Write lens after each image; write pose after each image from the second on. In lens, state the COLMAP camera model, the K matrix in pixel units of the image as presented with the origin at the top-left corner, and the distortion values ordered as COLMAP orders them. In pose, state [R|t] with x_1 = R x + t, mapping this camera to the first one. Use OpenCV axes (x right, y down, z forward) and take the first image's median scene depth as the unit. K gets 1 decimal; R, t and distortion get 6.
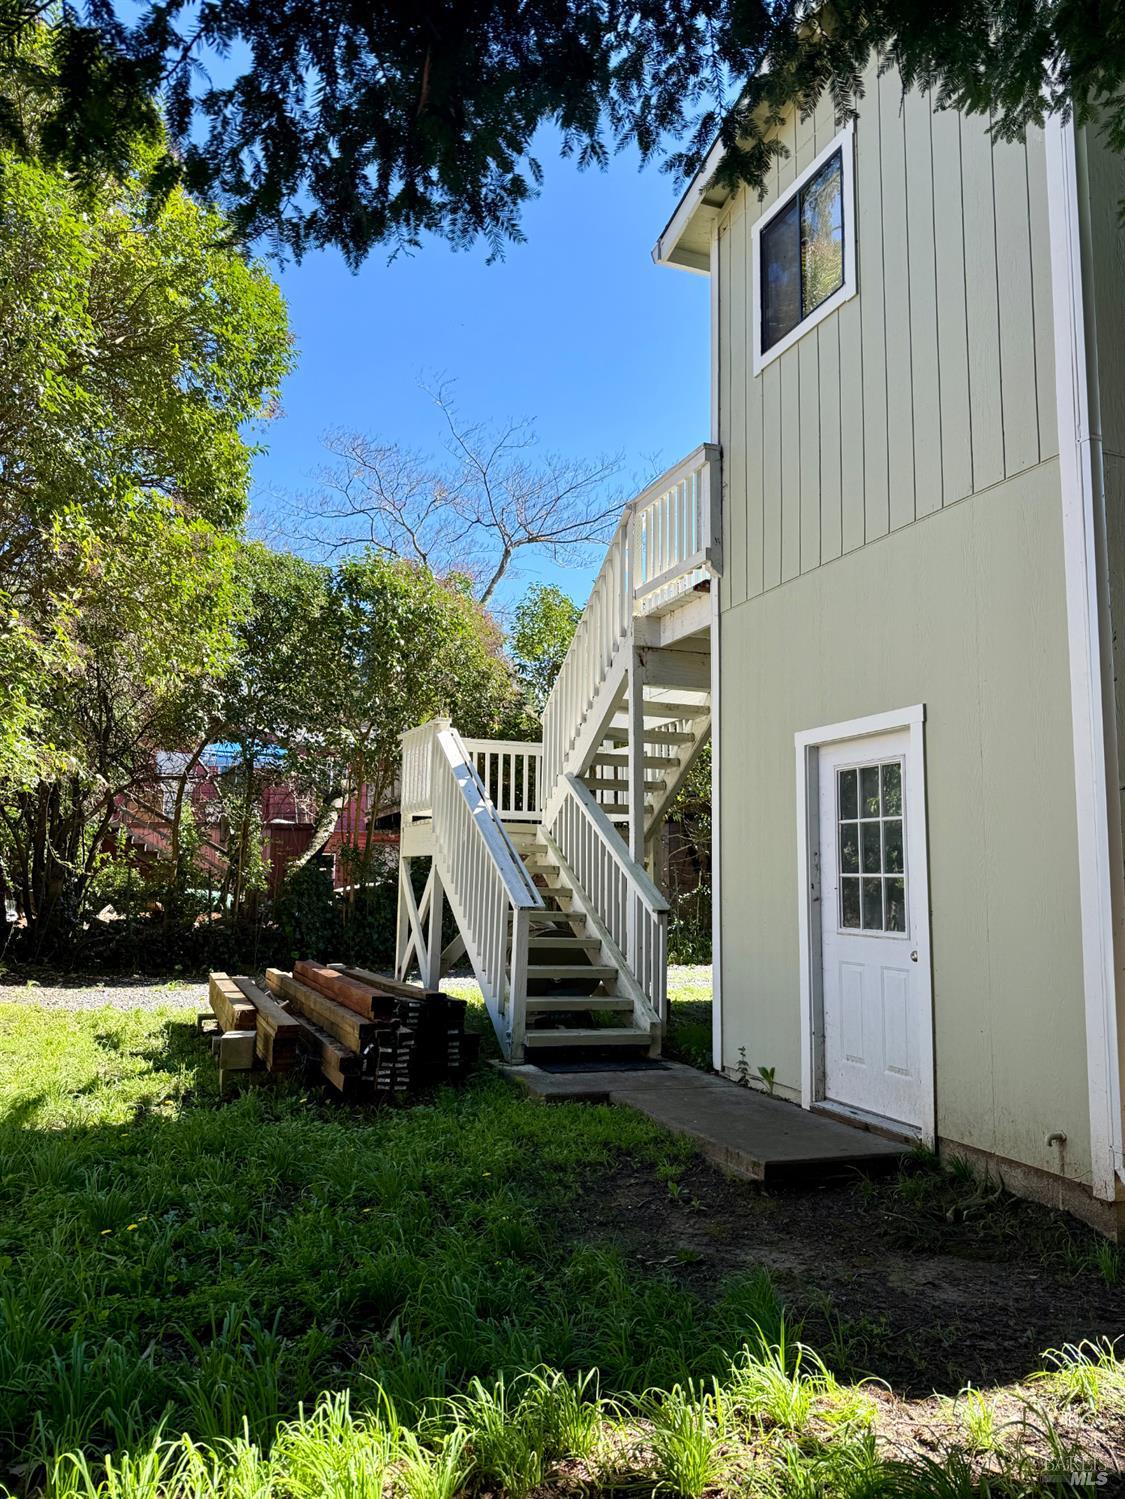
lens RADIAL K [[1066.0, 0, 563.3], [0, 1066.0, 748.6], [0, 0, 1]] dist [0.047004, -0.056398]
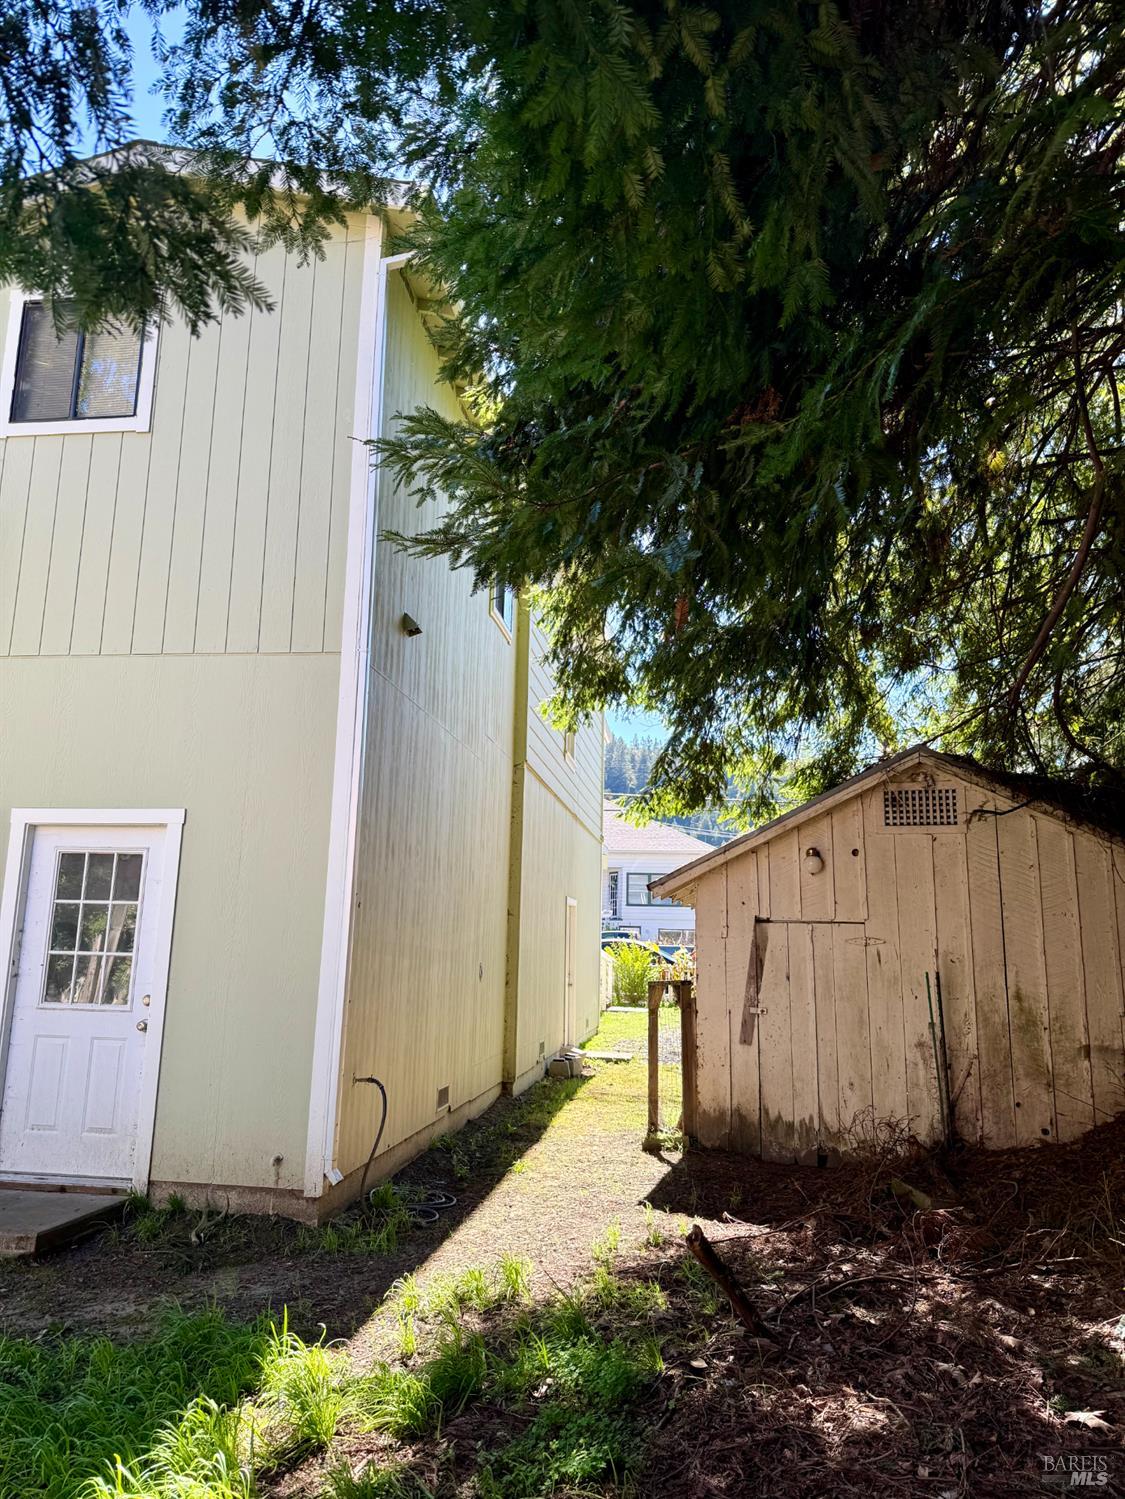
lens RADIAL K [[1066.0, 0, 562.9], [0, 1066.0, 748.8], [0, 0, 1]] dist [0.047004, -0.056398]
pose [[0.486156, 0.162575, 0.858616, -0.475183], [-0.129371, 0.985105, -0.113274, -0.026535], [-0.864243, -0.056011, 0.499947, 0.047082]]
